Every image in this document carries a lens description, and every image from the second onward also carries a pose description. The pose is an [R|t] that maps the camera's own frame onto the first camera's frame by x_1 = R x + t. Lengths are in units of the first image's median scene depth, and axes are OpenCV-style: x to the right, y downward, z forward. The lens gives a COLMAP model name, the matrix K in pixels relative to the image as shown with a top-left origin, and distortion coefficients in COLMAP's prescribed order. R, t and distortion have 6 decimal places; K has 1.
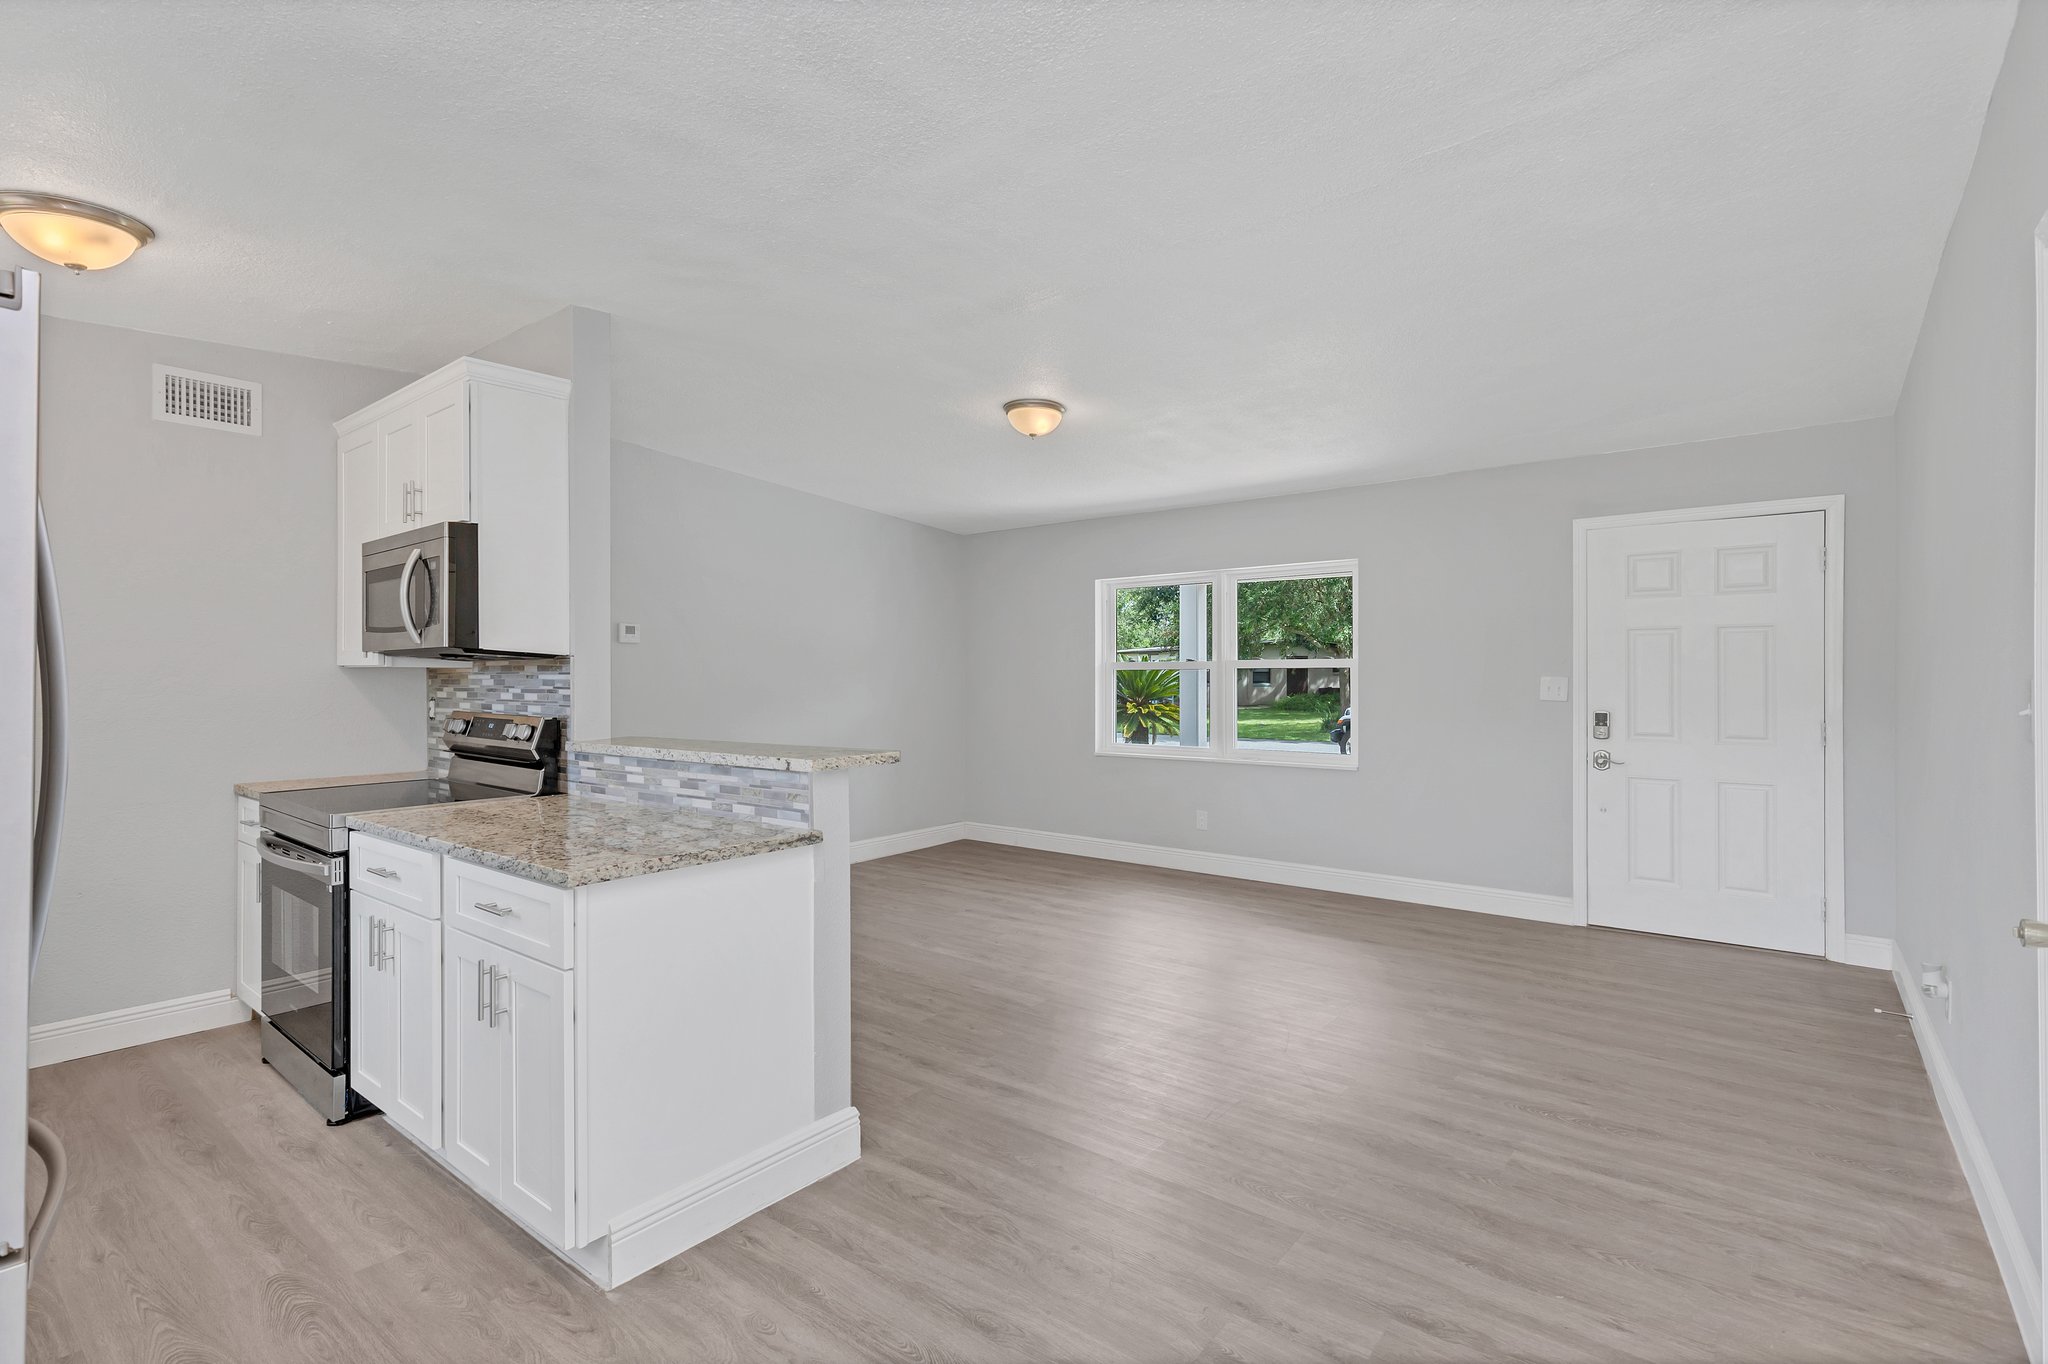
lens RADIAL K [[933.3, 0, 1013.0], [0, 933.3, 680.8], [0, 0, 1]] dist [0.017828, -0.000487]
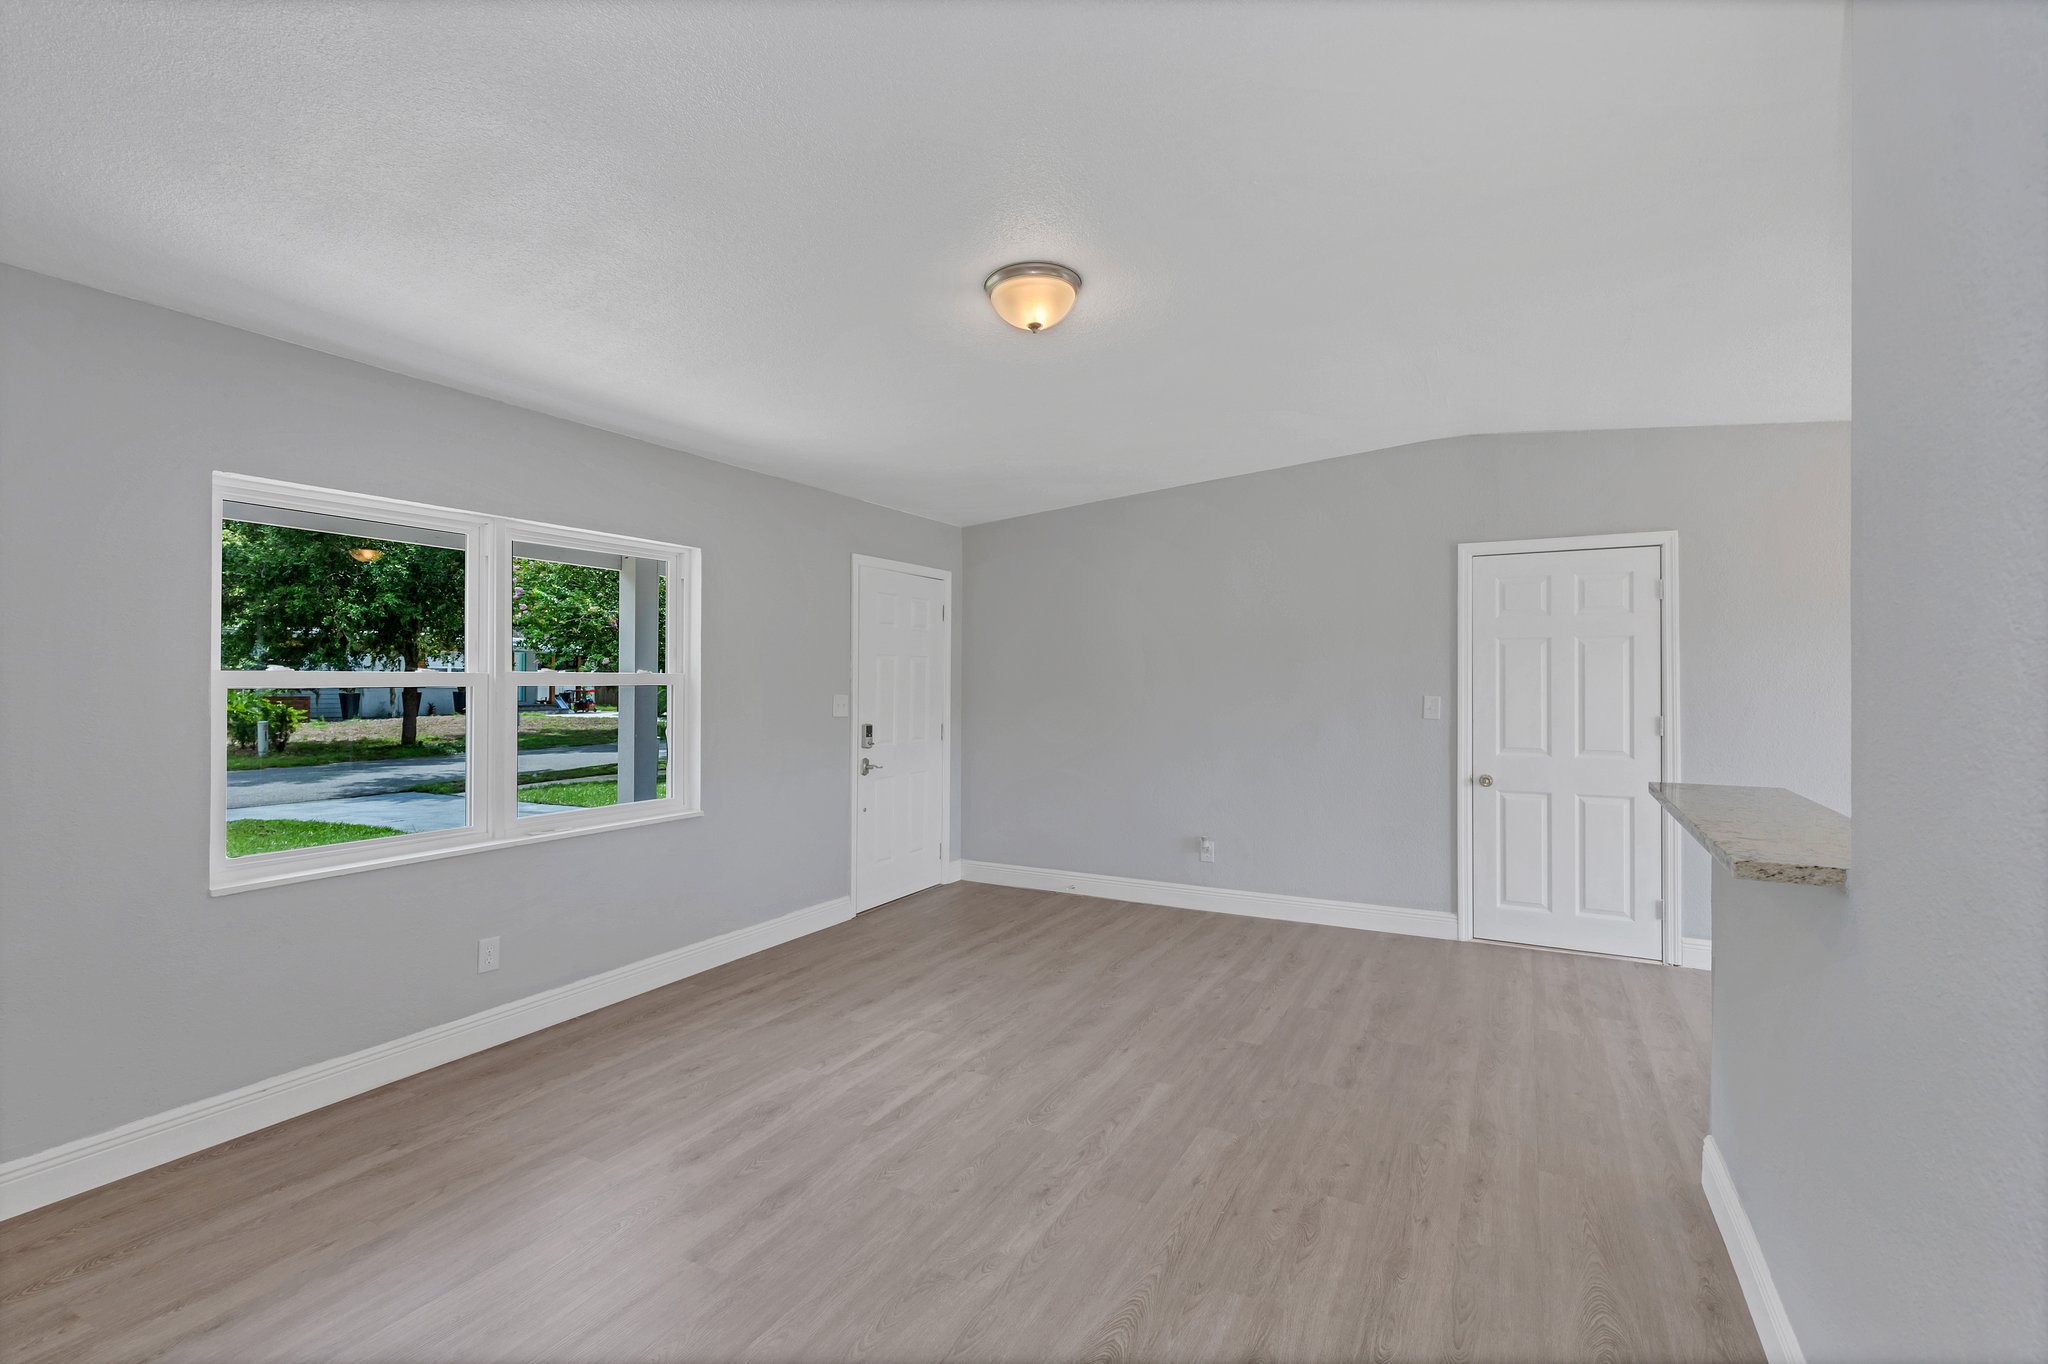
lens RADIAL K [[974.2, 0, 1001.1], [0, 974.2, 679.2], [0, 0, 1]] dist [0.010208, -0.000135]
pose [[-0.190726, 0.000230, 0.981643, -0.779694], [0.001606, 0.999999, 0.000078, -0.030533], [-0.981642, 0.001592, -0.190726, 1.427849]]
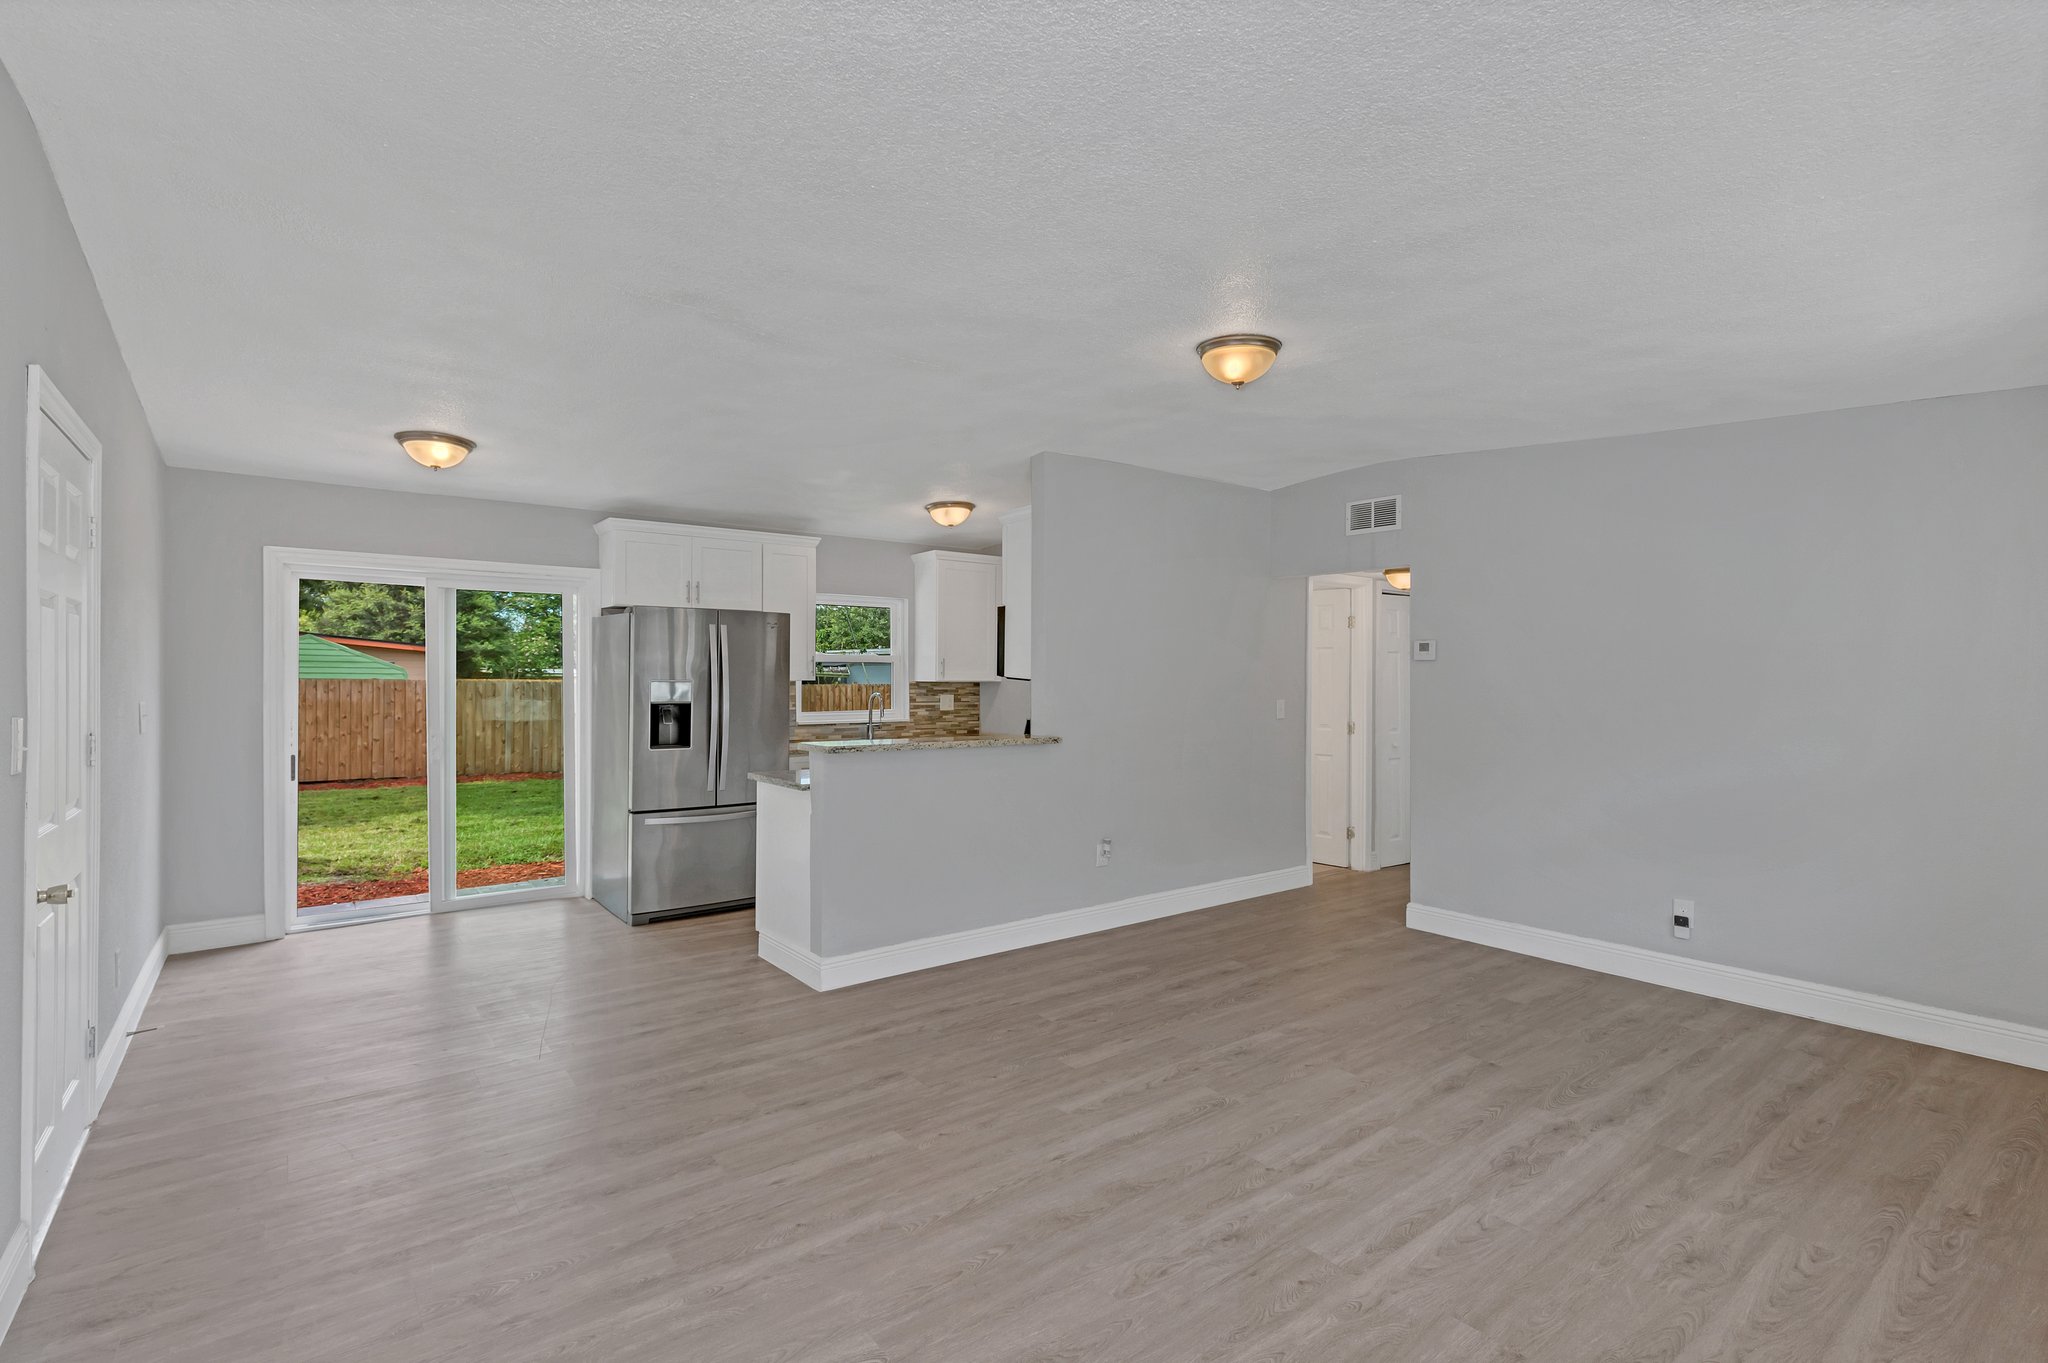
lens RADIAL K [[920.8, 0, 1030.6], [0, 920.8, 676.5], [0, 0, 1]] dist [0.011108, -0.001166]
pose [[-0.205282, -0.000380, -0.978703, 0.972759], [-0.007551, 0.999971, 0.001195, -0.032505], [0.978674, 0.007635, -0.205278, 1.230062]]
